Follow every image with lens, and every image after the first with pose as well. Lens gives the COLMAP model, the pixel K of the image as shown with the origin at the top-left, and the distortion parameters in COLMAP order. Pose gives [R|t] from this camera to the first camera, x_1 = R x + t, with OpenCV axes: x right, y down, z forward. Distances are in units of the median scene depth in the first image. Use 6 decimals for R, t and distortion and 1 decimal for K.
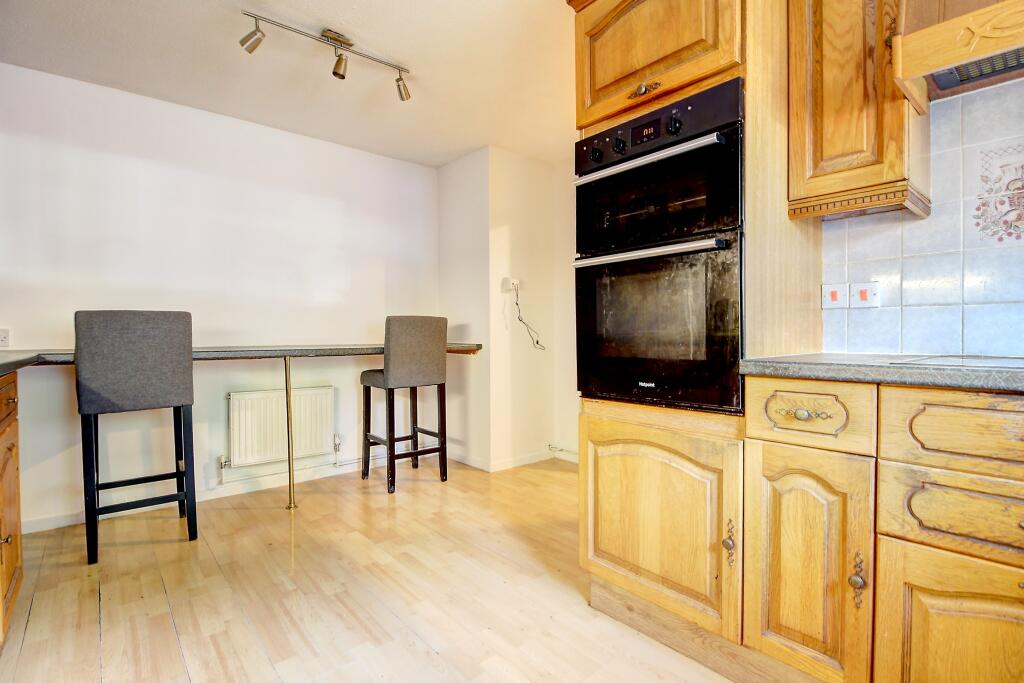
lens RADIAL K [[491.6, 0, 512.0], [0, 491.6, 341.5], [0, 0, 1]] dist [-0.001009, -0.000068]
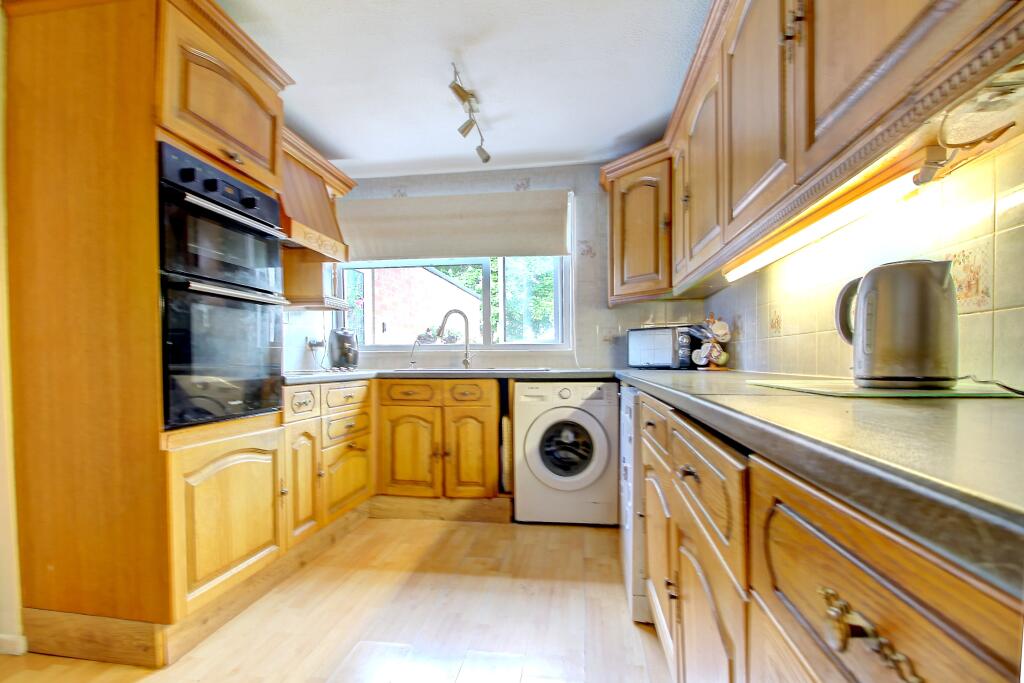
lens RADIAL K [[496.3, 0, 511.5], [0, 496.3, 368.1], [0, 0, 1]] dist [-0.000337, -0.000133]
pose [[-0.656332, -0.000755, 0.754472, -1.044187], [0.023776, 0.999482, 0.021684, -0.007139], [-0.754098, 0.032171, -0.655974, 1.242854]]
